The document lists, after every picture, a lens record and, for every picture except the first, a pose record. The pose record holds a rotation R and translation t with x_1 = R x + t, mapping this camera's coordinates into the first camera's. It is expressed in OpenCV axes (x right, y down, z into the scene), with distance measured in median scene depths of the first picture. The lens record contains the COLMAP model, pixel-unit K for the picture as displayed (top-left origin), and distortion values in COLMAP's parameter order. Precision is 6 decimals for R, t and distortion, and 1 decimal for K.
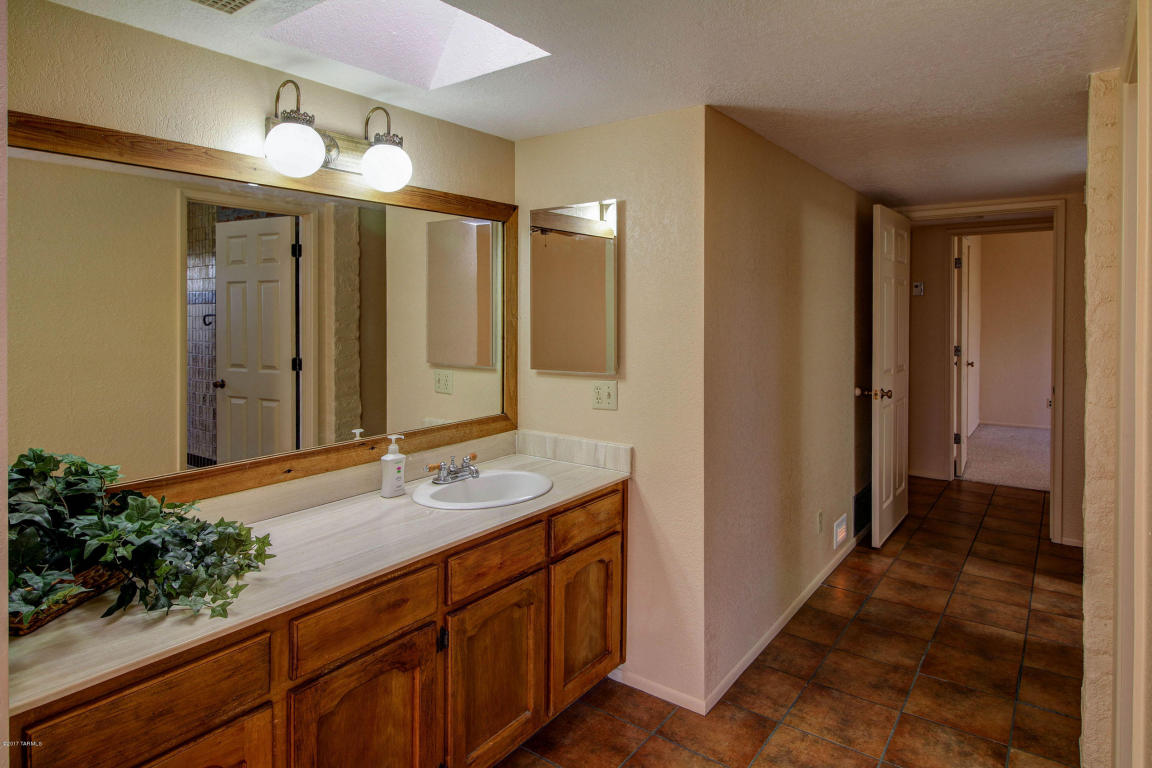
lens RADIAL K [[625.7, 0, 576.0], [0, 625.7, 384.0], [0, 0, 1]] dist [0.014155, -0.011990]
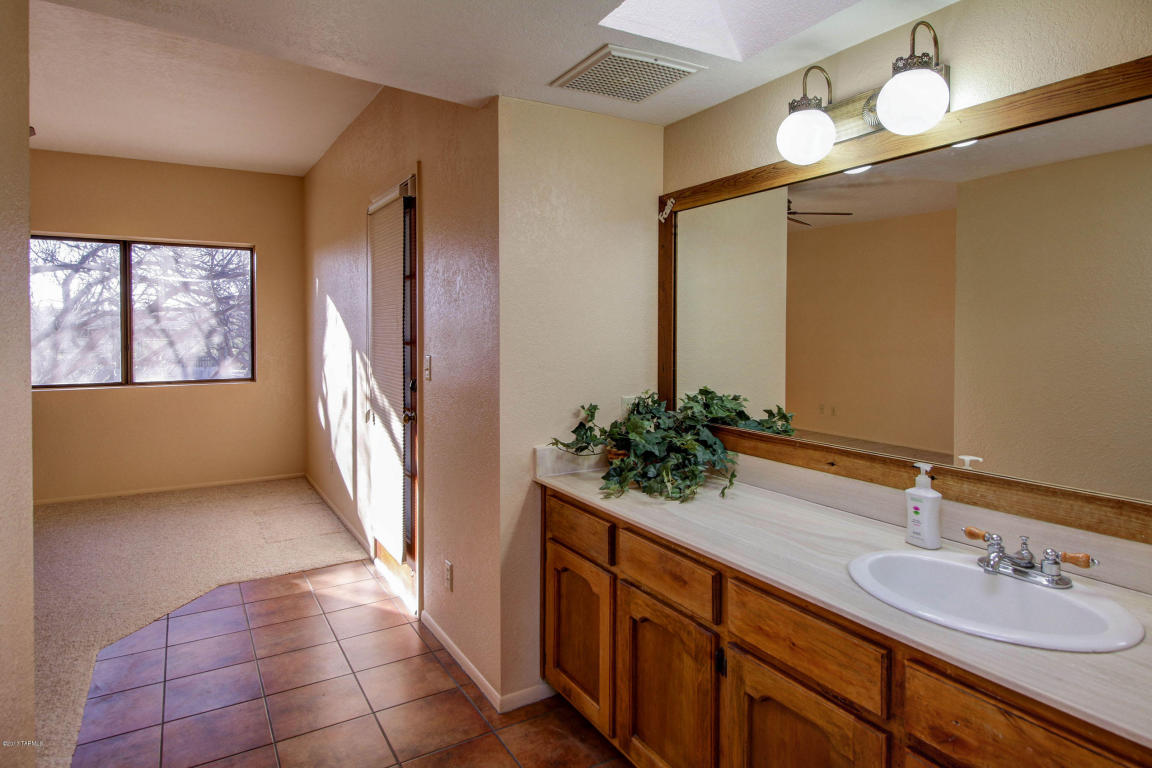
lens RADIAL K [[625.7, 0, 576.0], [0, 625.7, 384.0], [0, 0, 1]] dist [0.014155, -0.011990]
pose [[-0.330711, 0.086287, -0.939779, 0.599842], [-0.115618, 0.984606, 0.131090, -0.067971], [0.936623, 0.152008, -0.315644, 0.940276]]
